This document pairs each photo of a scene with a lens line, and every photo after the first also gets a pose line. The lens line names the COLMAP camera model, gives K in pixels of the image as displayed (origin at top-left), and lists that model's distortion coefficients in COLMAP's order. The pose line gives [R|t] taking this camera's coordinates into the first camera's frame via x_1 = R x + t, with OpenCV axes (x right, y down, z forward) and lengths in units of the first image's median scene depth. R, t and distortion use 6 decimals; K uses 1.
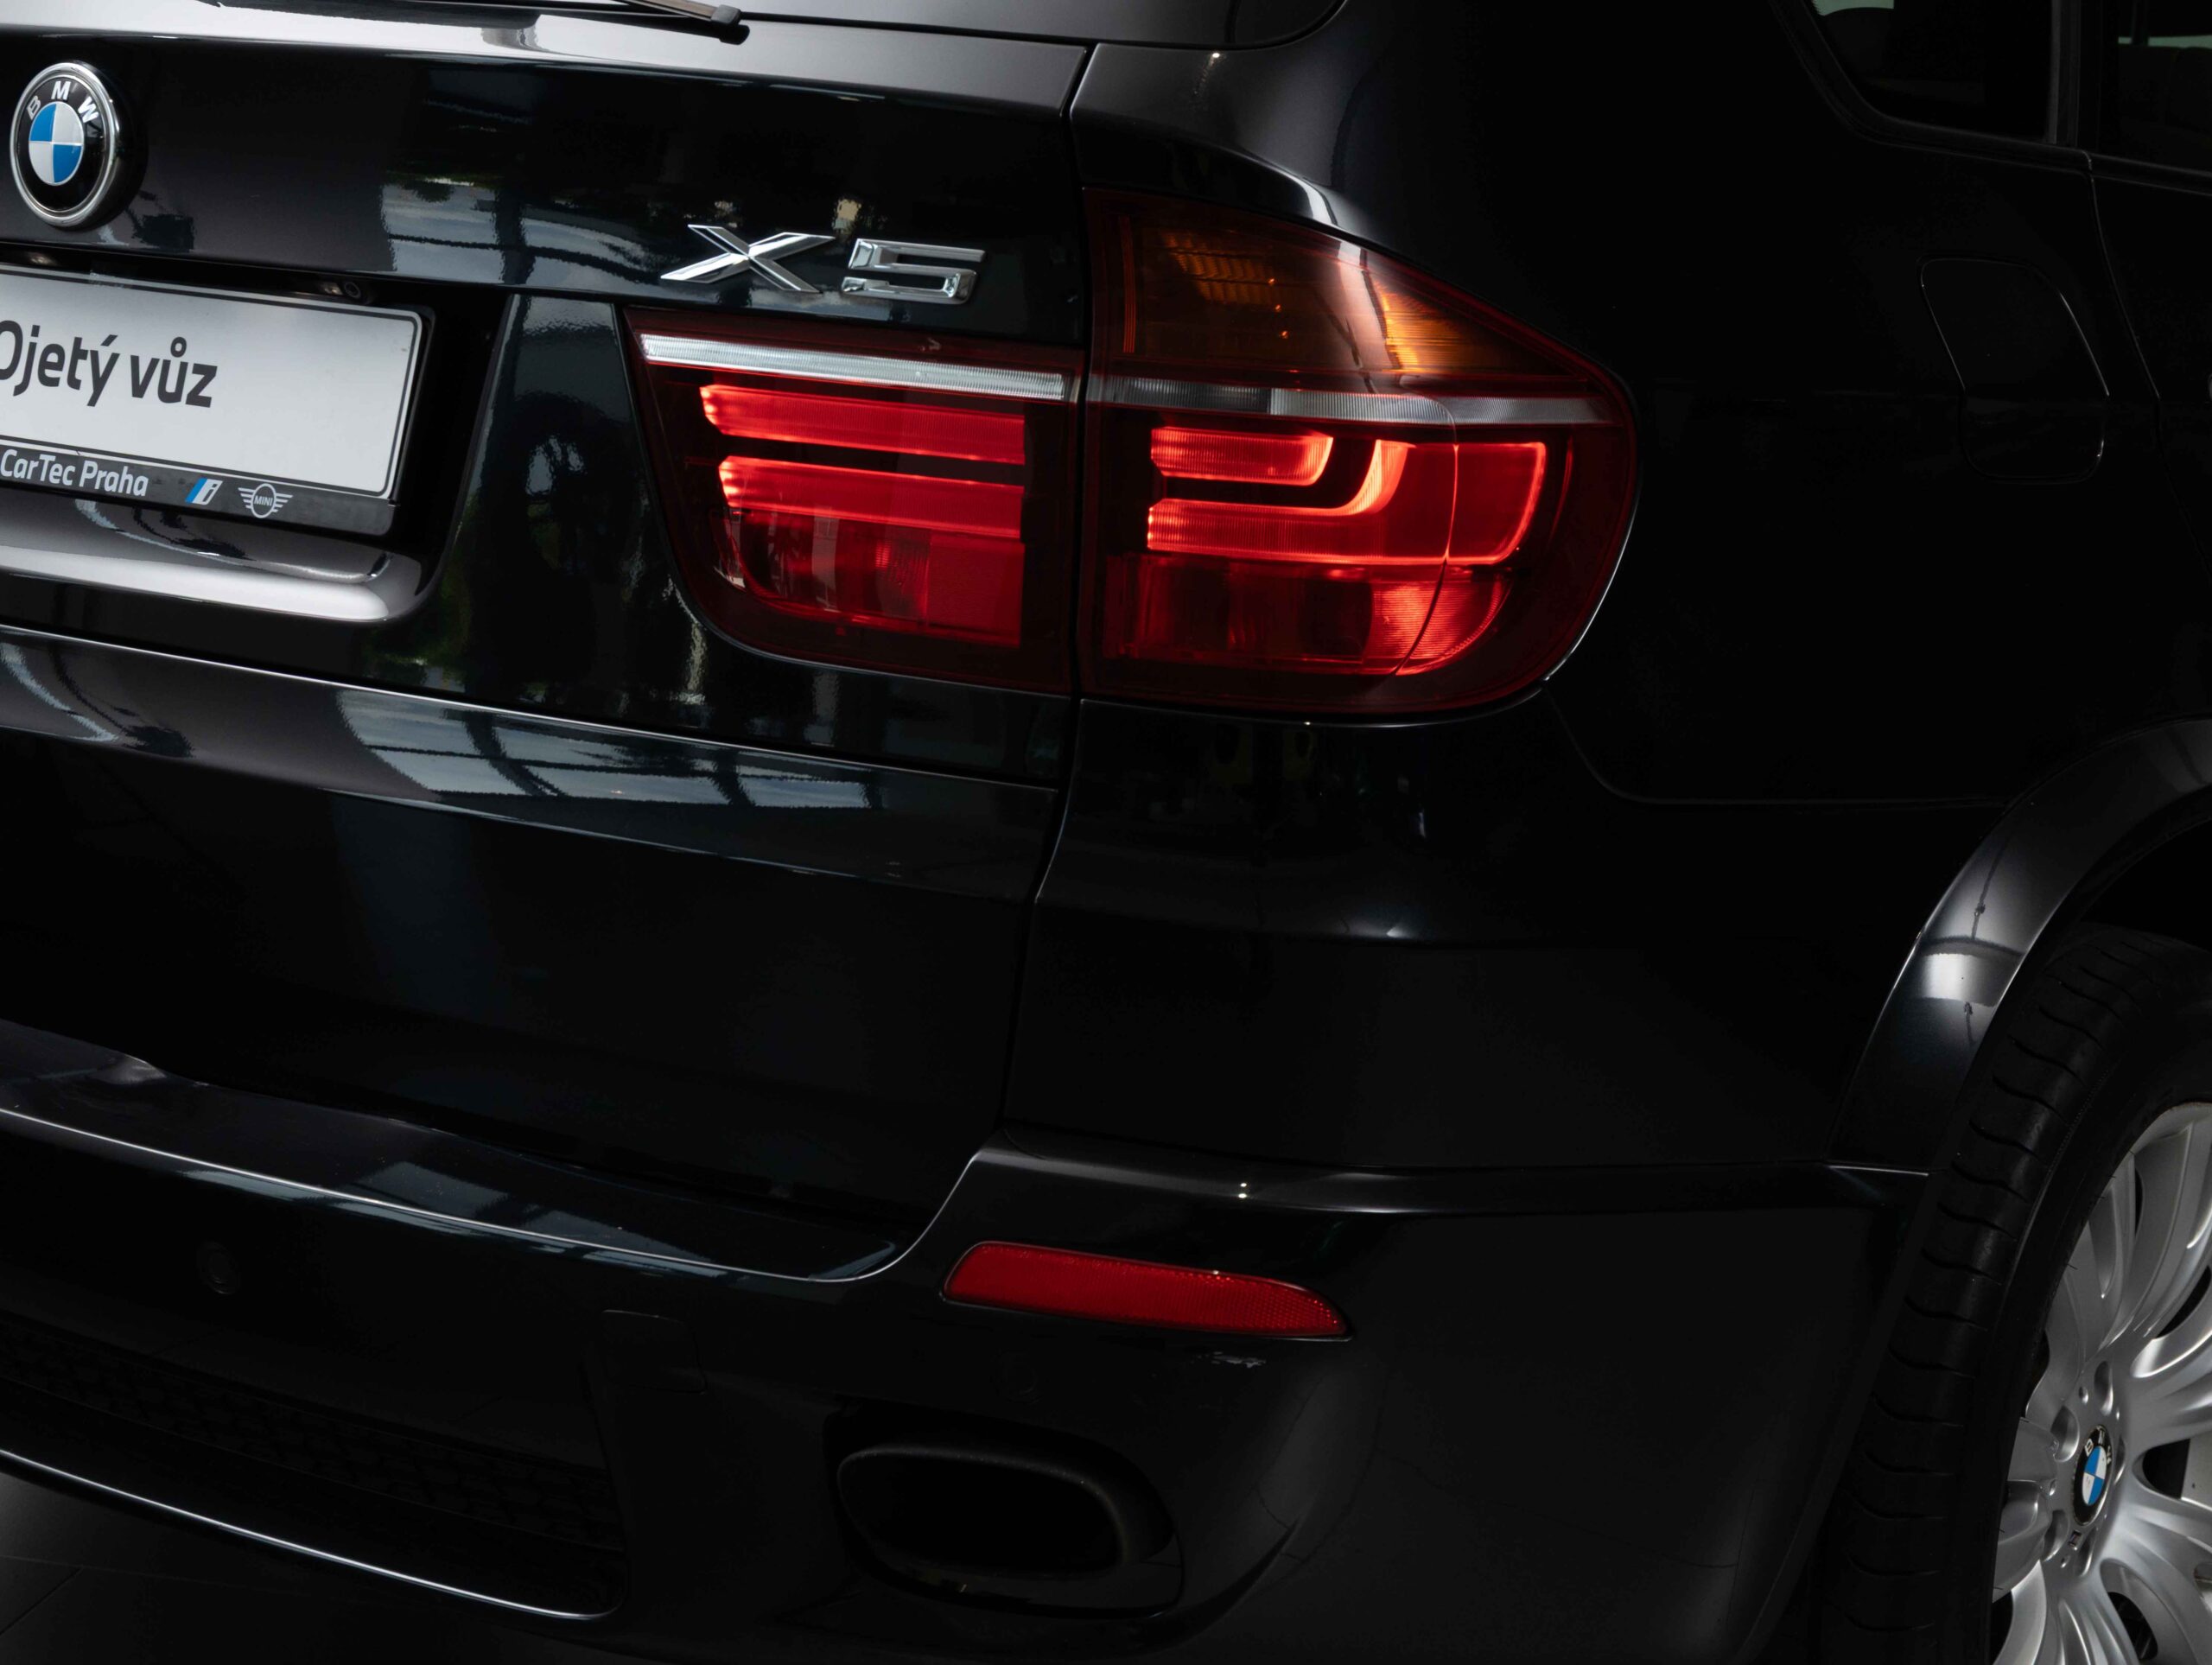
lens RADIAL K [[3979.4, 0, 1084.2], [0, 3979.4, 846.1], [0, 0, 1]] dist [-0.046447, 0.000000]
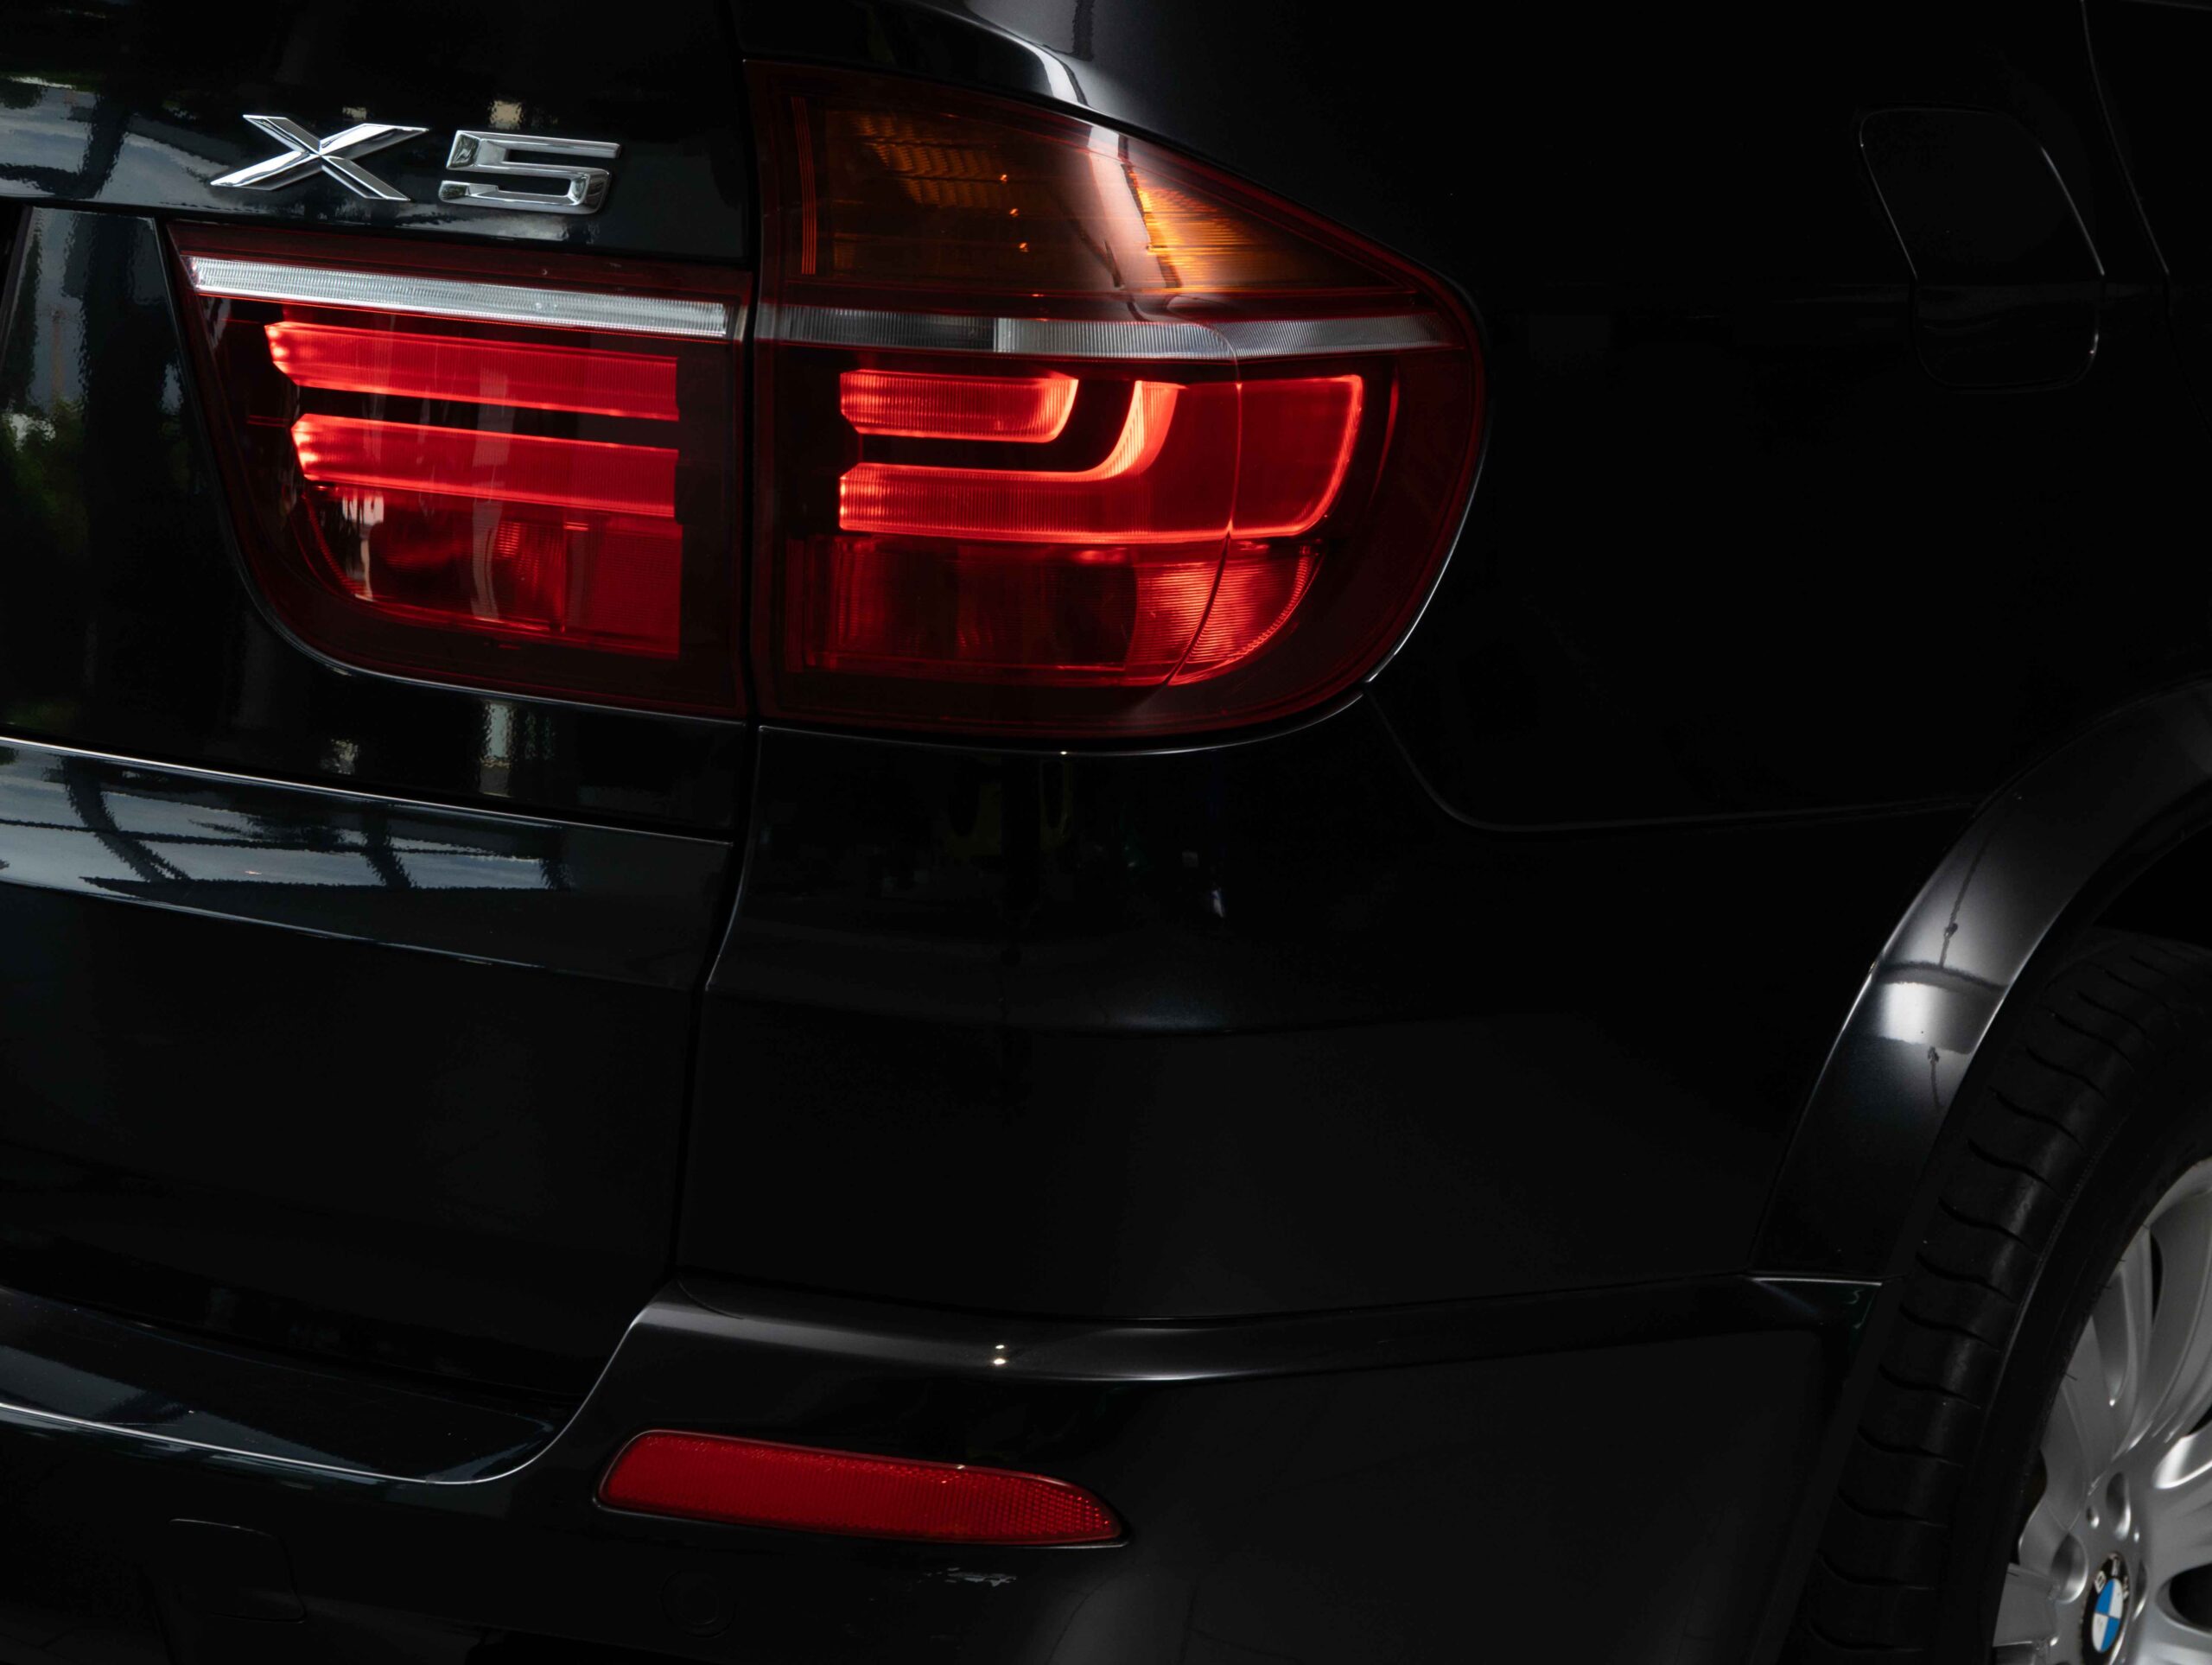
lens RADIAL K [[4488.3, 0, 1111.8], [0, 4488.3, 825.8], [0, 0, 1]] dist [-0.063463, 0.000000]
pose [[0.999605, -0.020857, 0.018858, 0.045913], [0.020381, 0.999477, 0.025091, -0.034396], [-0.019372, -0.024696, 0.999507, 0.118615]]
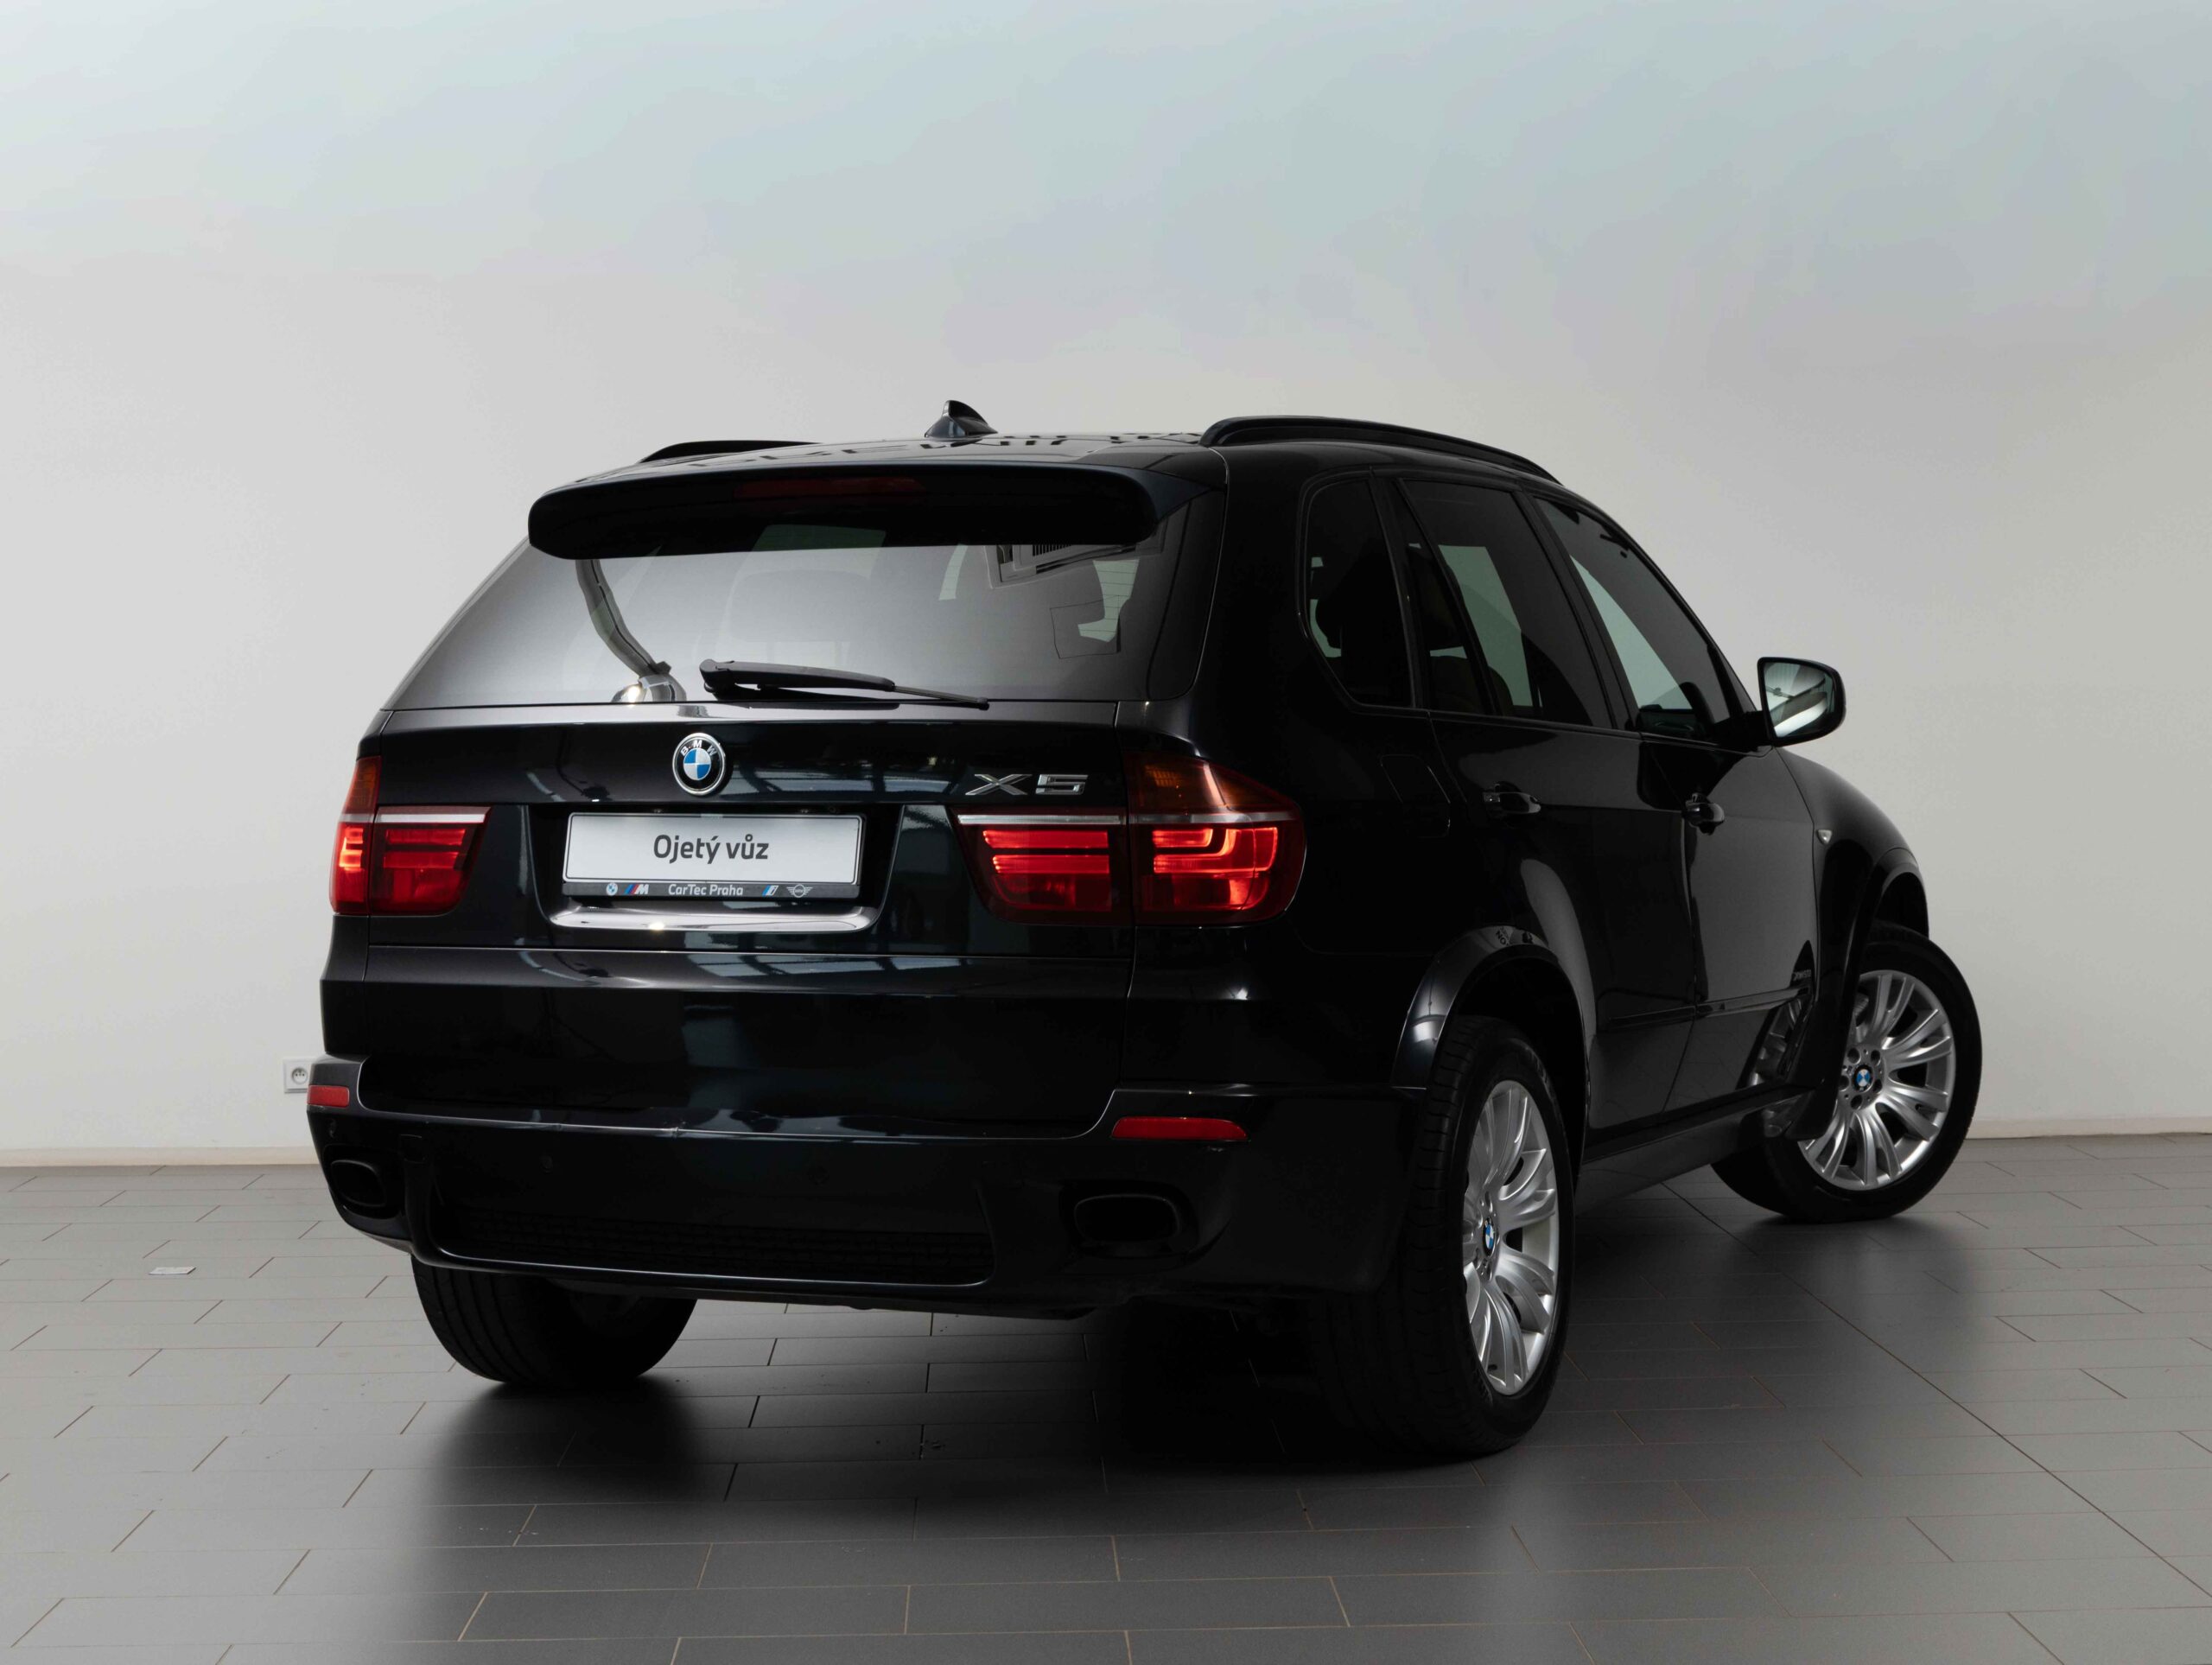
lens RADIAL K [[3596.8, 0, 1117.9], [0, 3596.8, 825.2], [0, 0, 1]] dist [-0.148801, 0.000000]
pose [[0.973772, -0.079187, 0.213302, -0.508449], [0.108701, 0.985486, -0.130389, 0.206097], [-0.199881, 0.150155, 0.968246, -1.374925]]
